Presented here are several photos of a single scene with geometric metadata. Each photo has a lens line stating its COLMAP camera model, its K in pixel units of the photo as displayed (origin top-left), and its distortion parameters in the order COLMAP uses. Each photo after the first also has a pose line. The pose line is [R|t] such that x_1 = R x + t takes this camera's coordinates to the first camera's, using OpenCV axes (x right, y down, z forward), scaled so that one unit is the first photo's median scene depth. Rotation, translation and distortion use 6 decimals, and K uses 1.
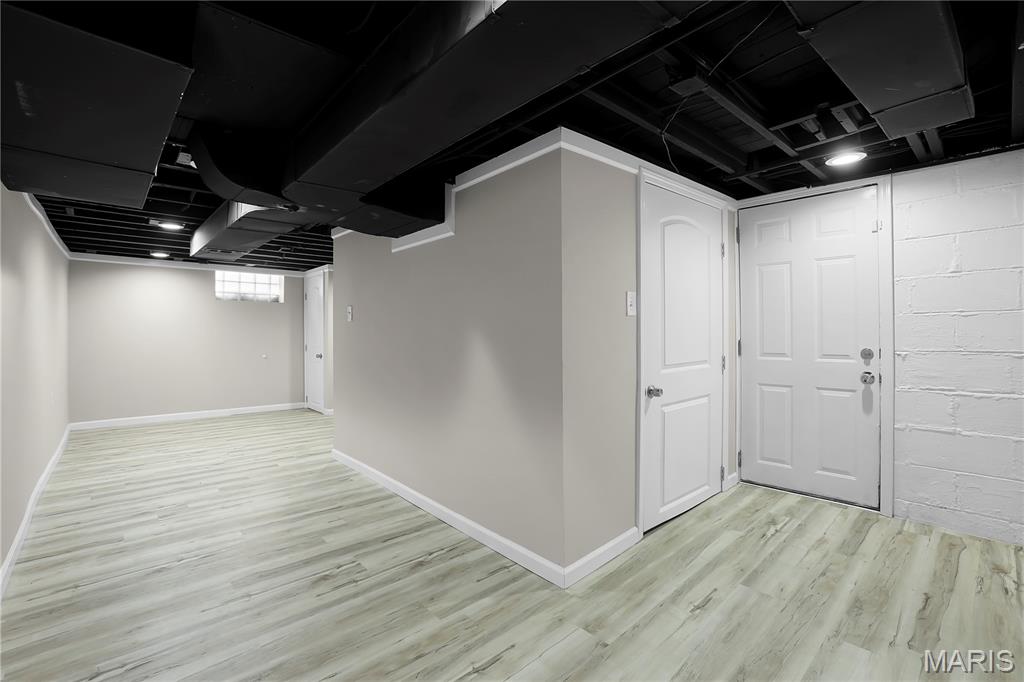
lens RADIAL K [[442.2, 0, 512.0], [0, 442.2, 341.0], [0, 0, 1]] dist [0.000825, 0.000257]
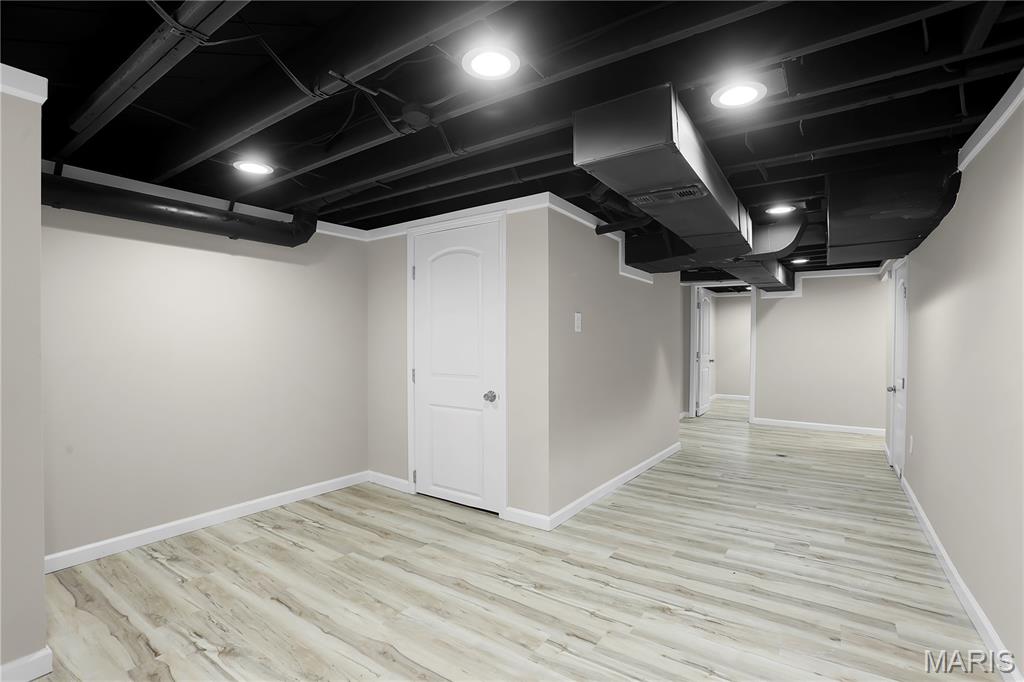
lens RADIAL K [[467.1, 0, 512.0], [0, 467.1, 341.0], [0, 0, 1]] dist [0.000617, 0.000262]
pose [[-0.226373, 0.006003, 0.974022, -1.555754], [0.006359, 0.999969, -0.004685, -0.021182], [-0.974020, 0.005133, -0.226404, 1.760965]]
